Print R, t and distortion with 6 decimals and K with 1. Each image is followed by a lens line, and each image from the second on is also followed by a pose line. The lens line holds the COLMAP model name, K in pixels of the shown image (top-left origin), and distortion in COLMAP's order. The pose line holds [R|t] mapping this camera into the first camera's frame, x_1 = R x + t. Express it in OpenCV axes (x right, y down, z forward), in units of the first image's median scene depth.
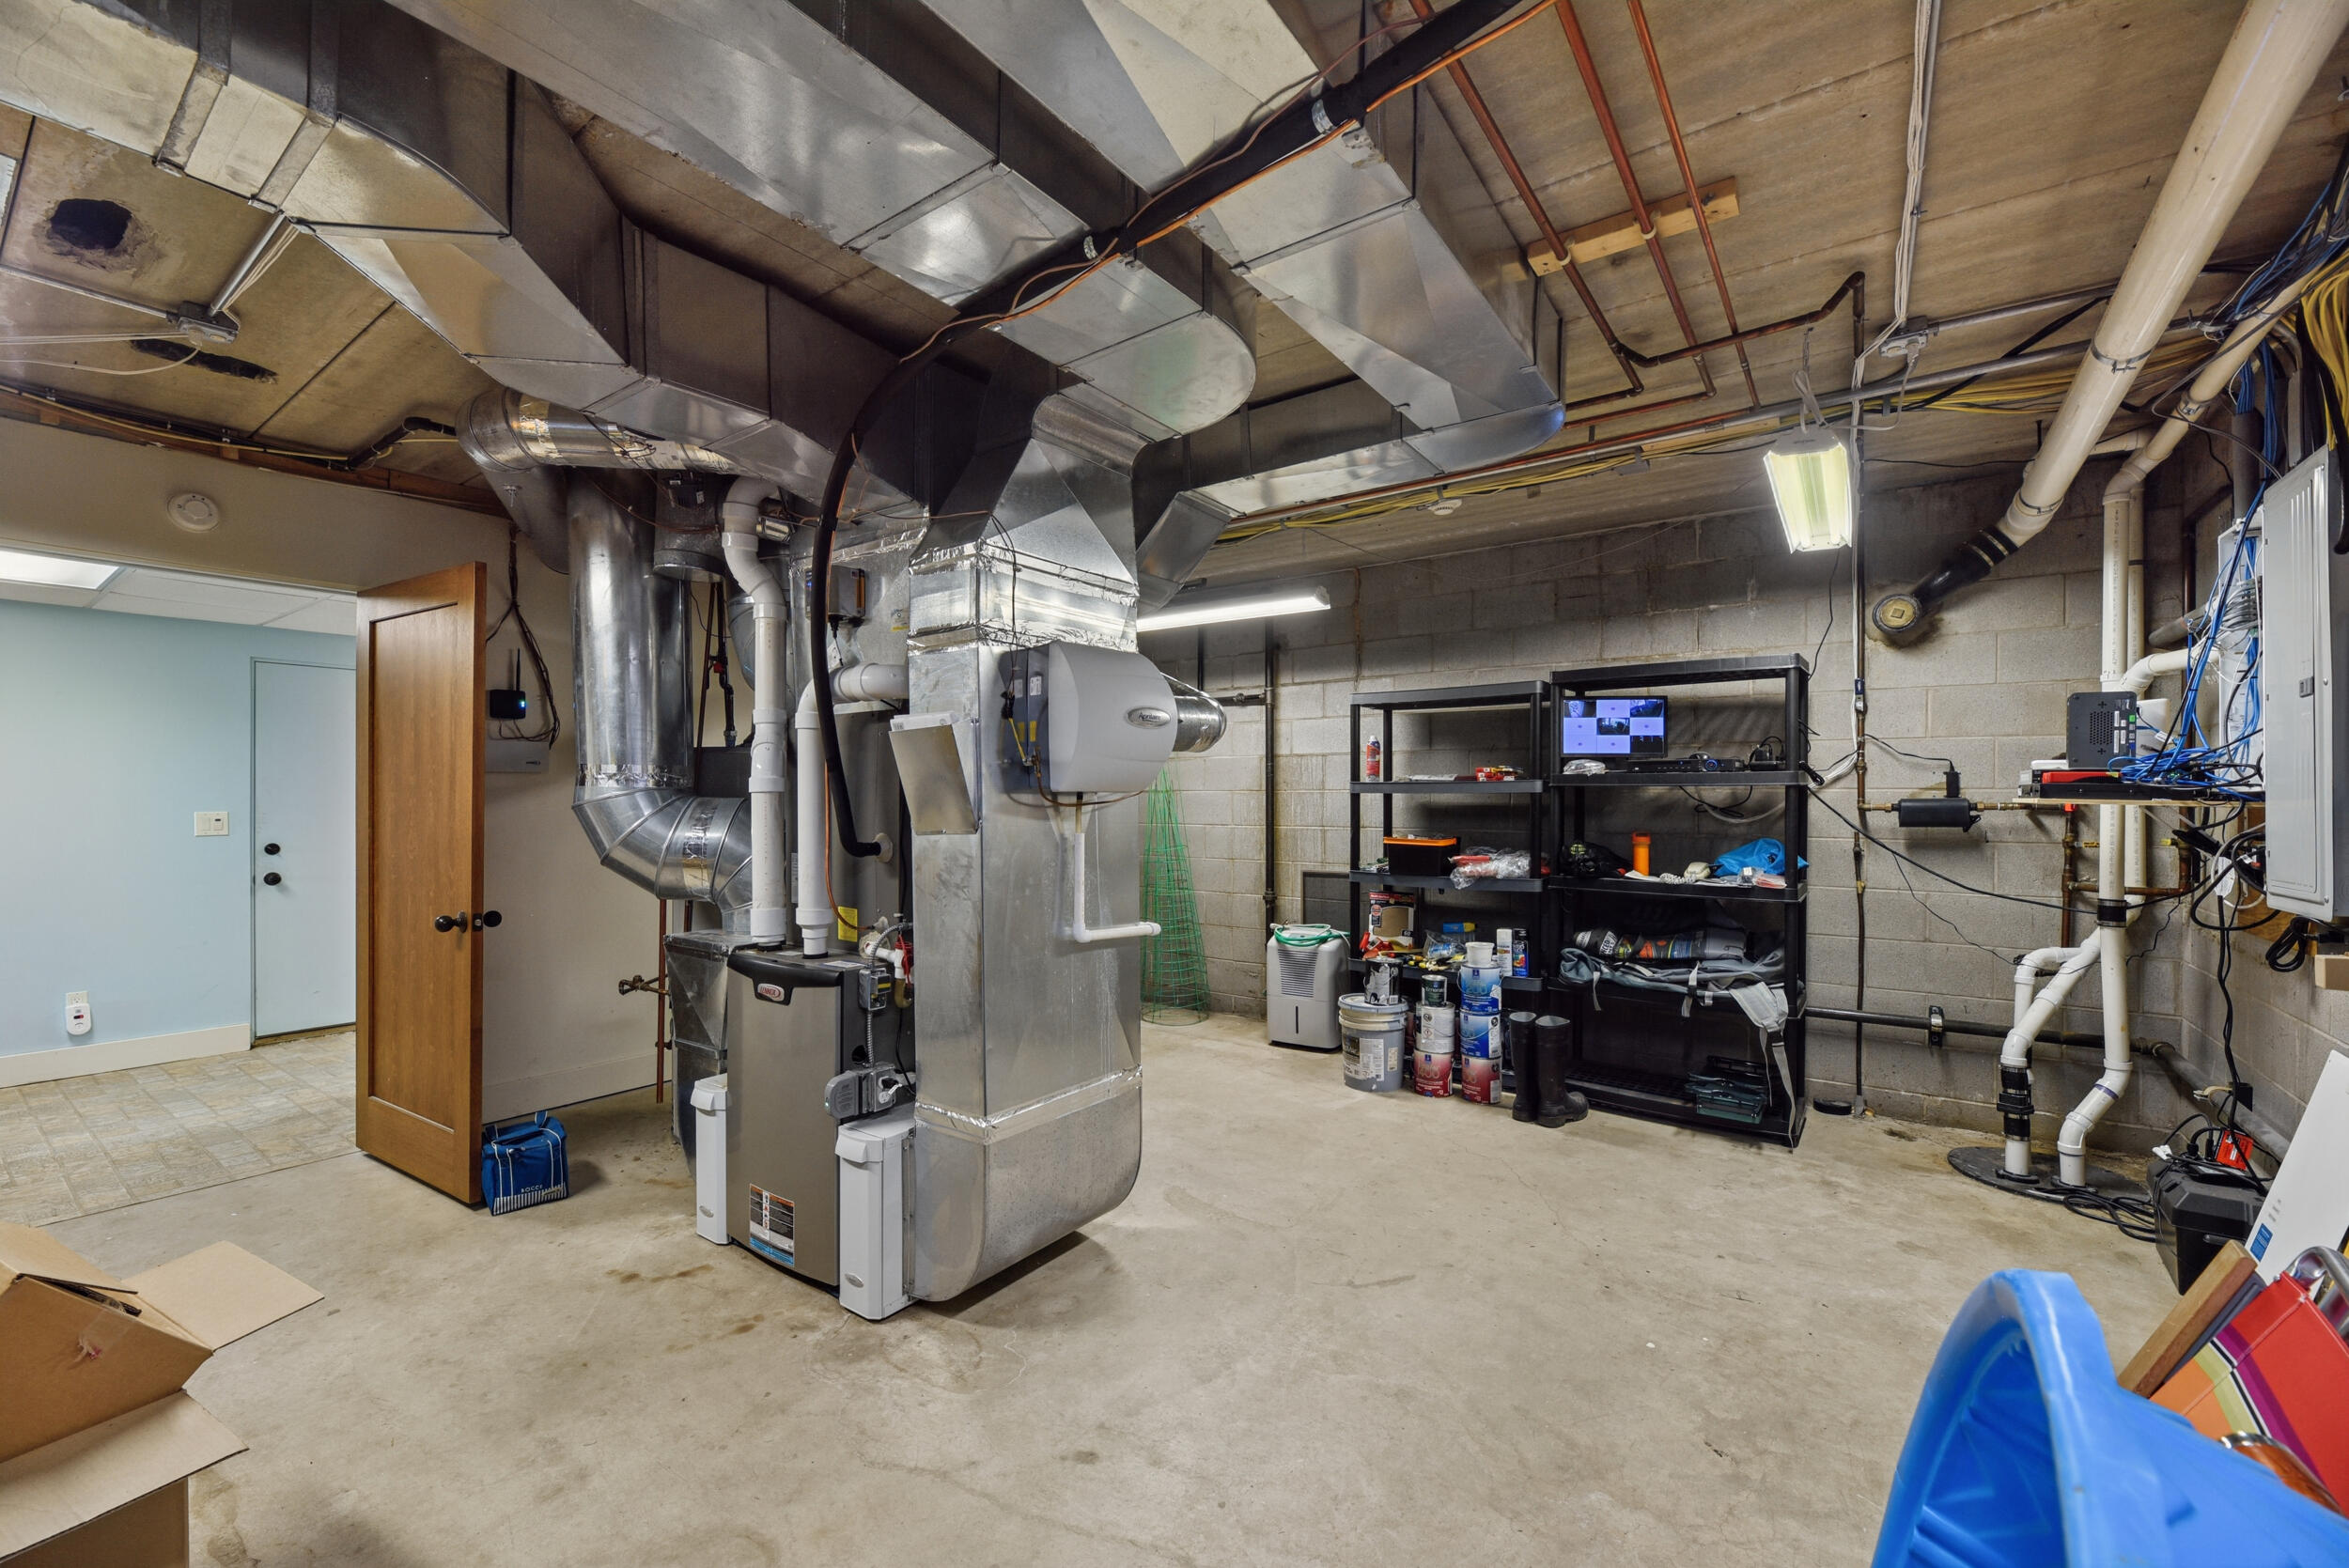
lens RADIAL K [[950.8, 0, 1174.5], [0, 950.8, 784.0], [0, 0, 1]] dist [-0.002292, -0.000369]
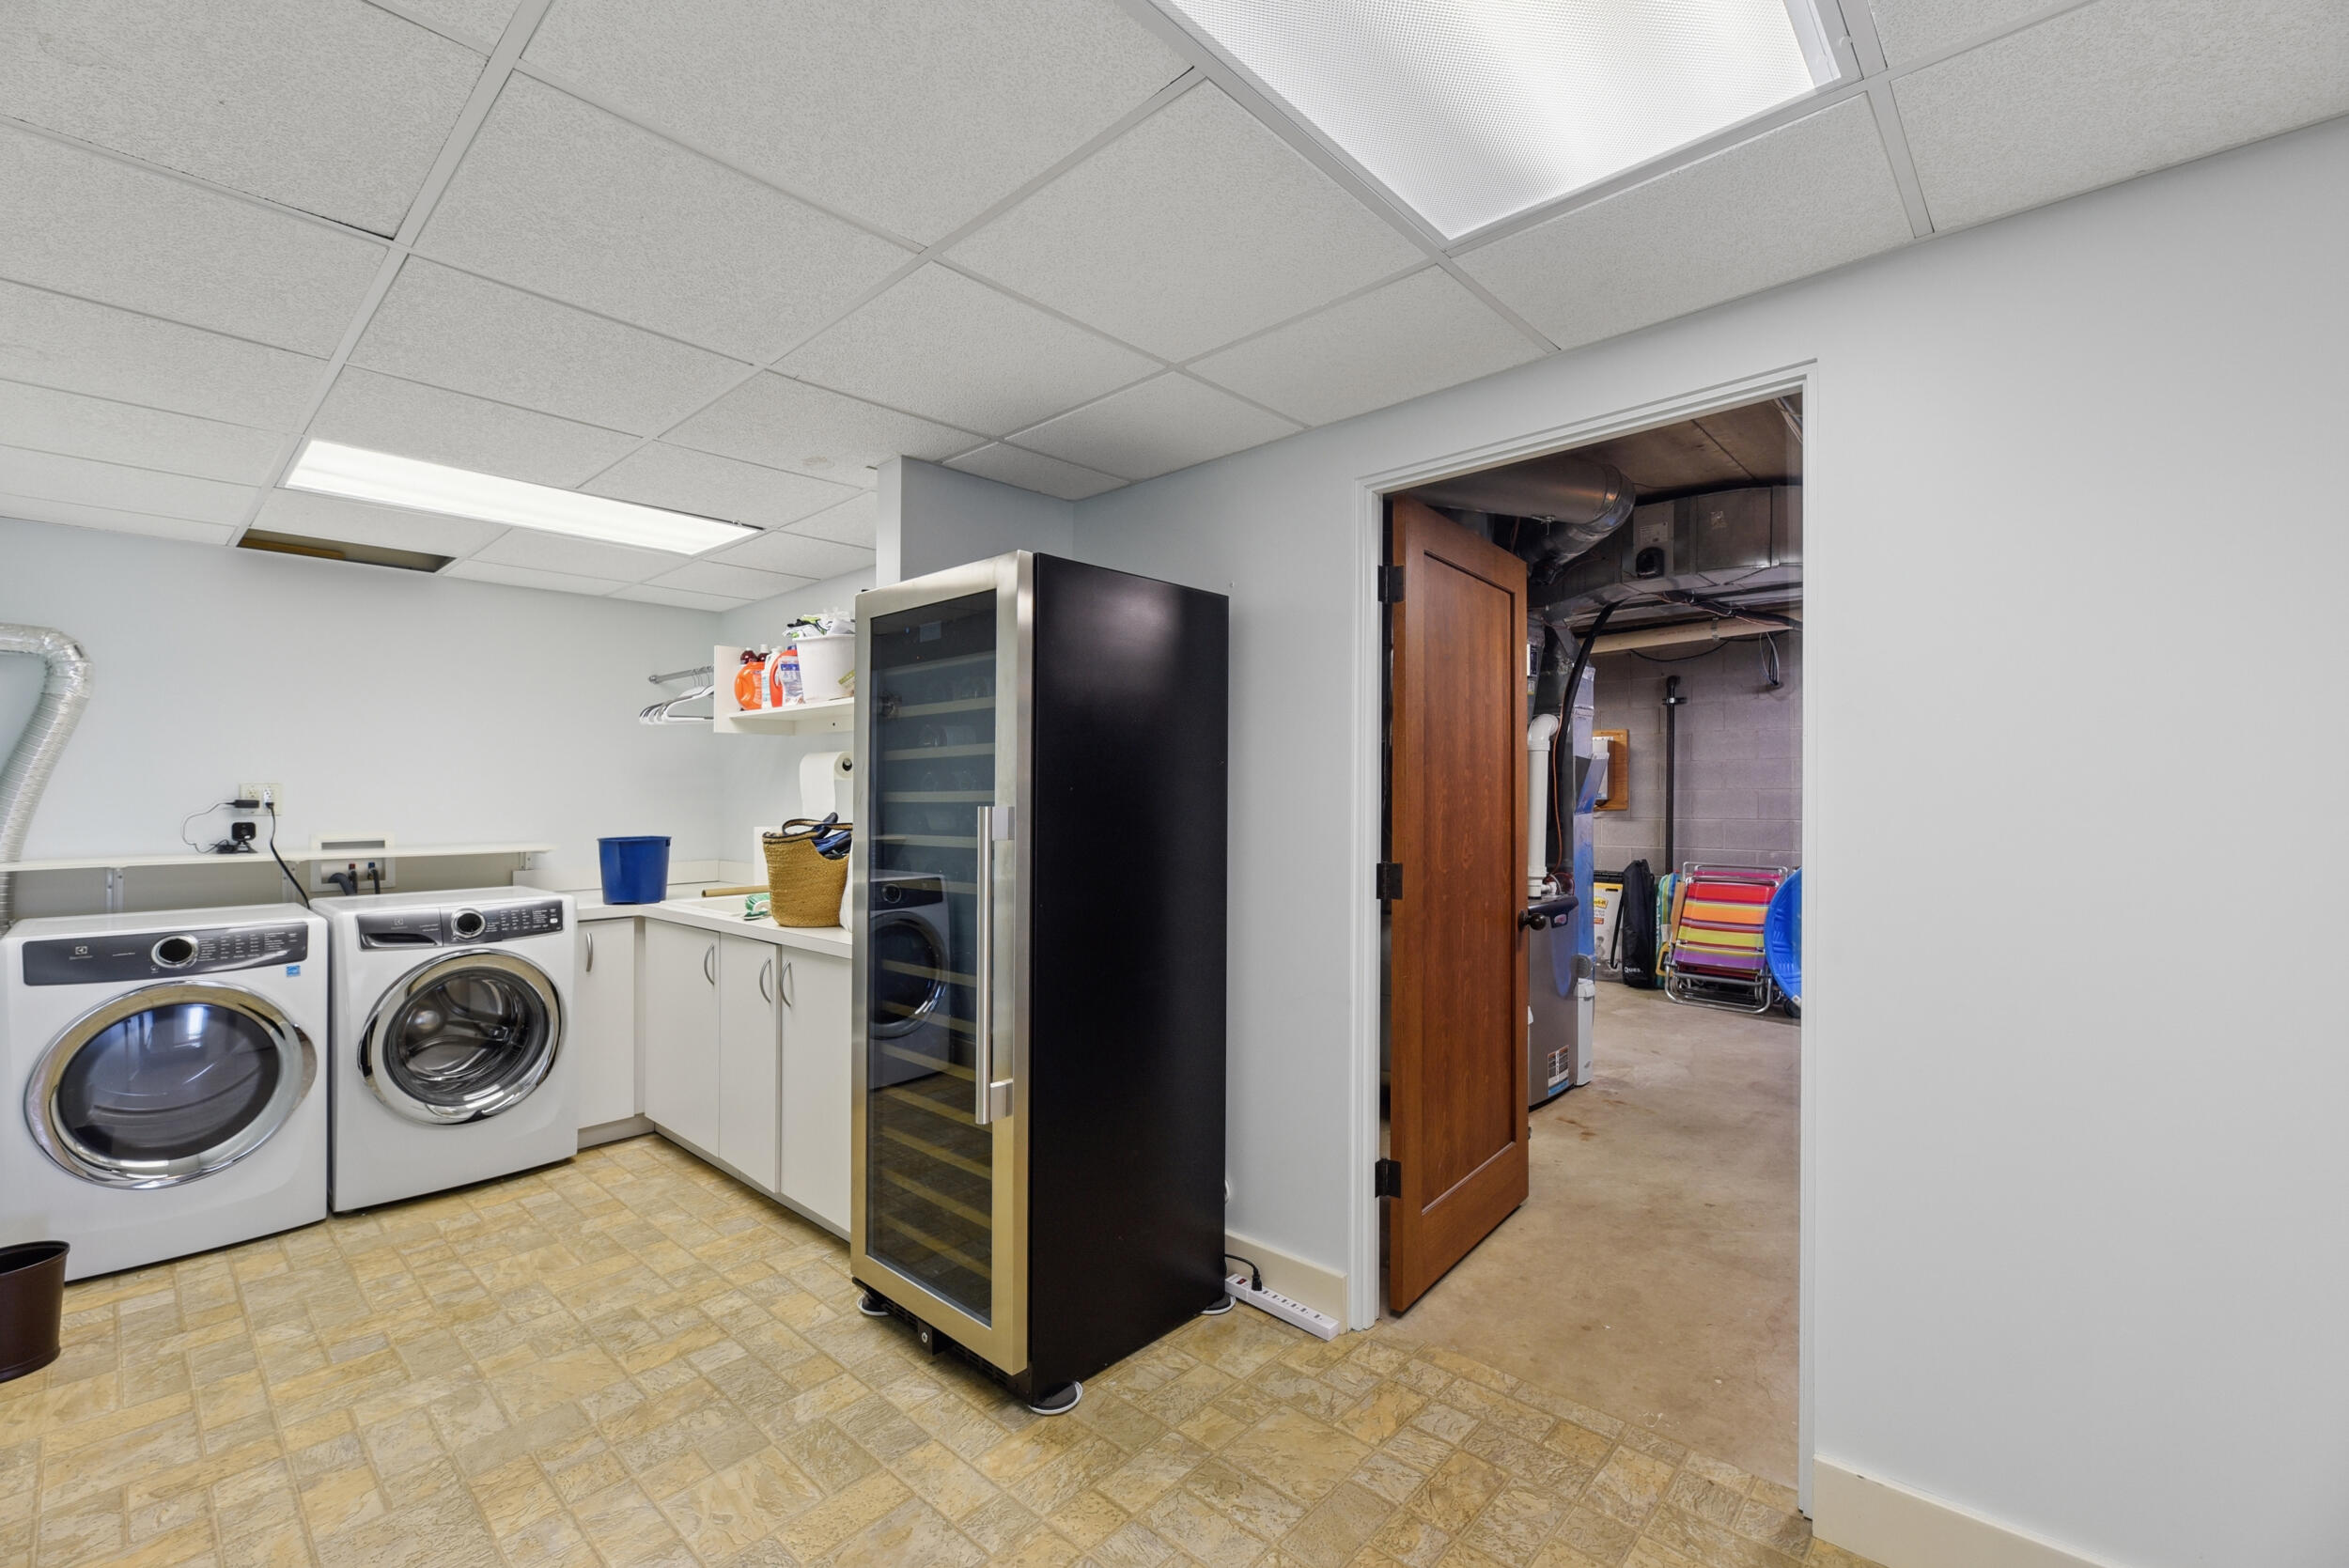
lens RADIAL K [[950.8, 0, 1174.5], [0, 950.8, 784.0], [0, 0, 1]] dist [-0.002292, -0.000369]
pose [[0.140019, 0.015289, 0.990031, -2.155212], [-0.009032, 0.999859, -0.014164, 0.024174], [-0.990108, -0.006959, 0.140138, 1.472342]]
